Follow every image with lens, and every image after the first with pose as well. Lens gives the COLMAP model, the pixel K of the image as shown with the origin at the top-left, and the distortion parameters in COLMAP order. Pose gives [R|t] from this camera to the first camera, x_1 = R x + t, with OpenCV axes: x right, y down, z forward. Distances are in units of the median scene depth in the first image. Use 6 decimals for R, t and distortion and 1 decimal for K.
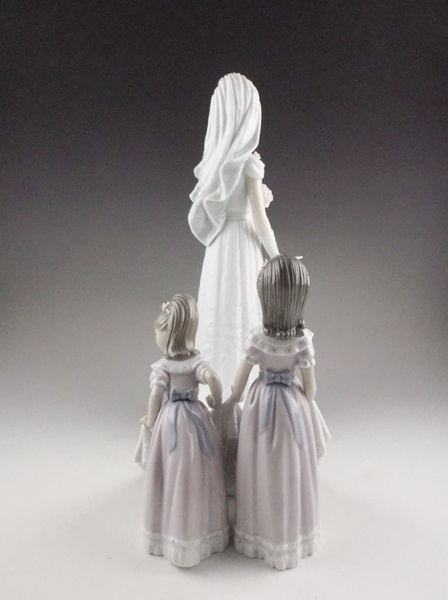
lens RADIAL K [[616.3, 0, 223.6], [0, 616.3, 306.1], [0, 0, 1]] dist [-0.006820, 0.000000]
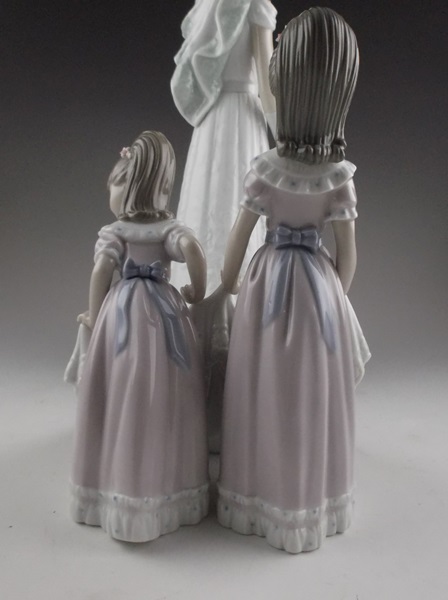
lens RADIAL K [[616.3, 0, 222.1], [0, 616.3, 304.2], [0, 0, 1]] dist [-0.006820, 0.000000]
pose [[0.999324, 0.035753, 0.008530, 0.007749], [-0.035245, 0.997938, -0.053647, 0.166527], [-0.010430, 0.053310, 0.998524, 0.293101]]
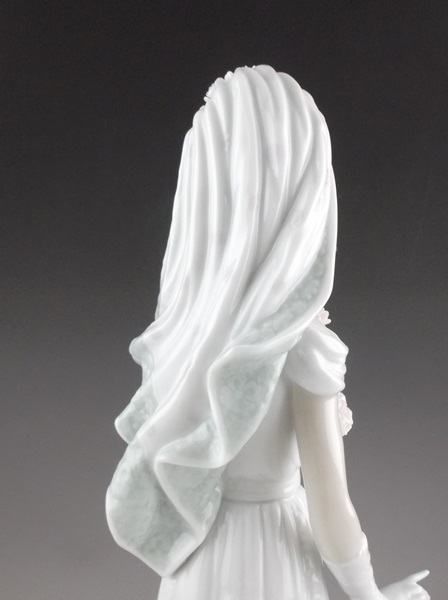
lens RADIAL K [[616.3, 0, 227.7], [0, 616.3, 295.0], [0, 0, 1]] dist [-0.006820, 0.000000]
pose [[0.999329, 0.014770, 0.033511, -0.006749], [-0.010821, 0.993295, -0.115100, -0.225984], [-0.034986, 0.114661, 0.992788, 0.704070]]
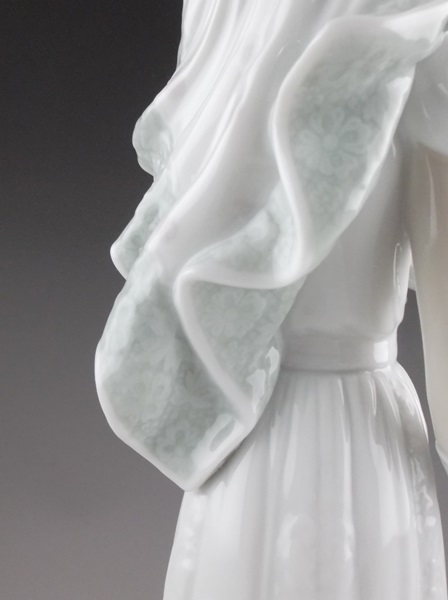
lens RADIAL K [[616.3, 0, 223.5], [0, 616.3, 295.7], [0, 0, 1]] dist [-0.006820, 0.000000]
pose [[0.999505, 0.014776, 0.027770, -0.023579], [-0.012192, 0.995774, -0.091026, -0.155212], [-0.028997, 0.090643, 0.995461, 0.846676]]
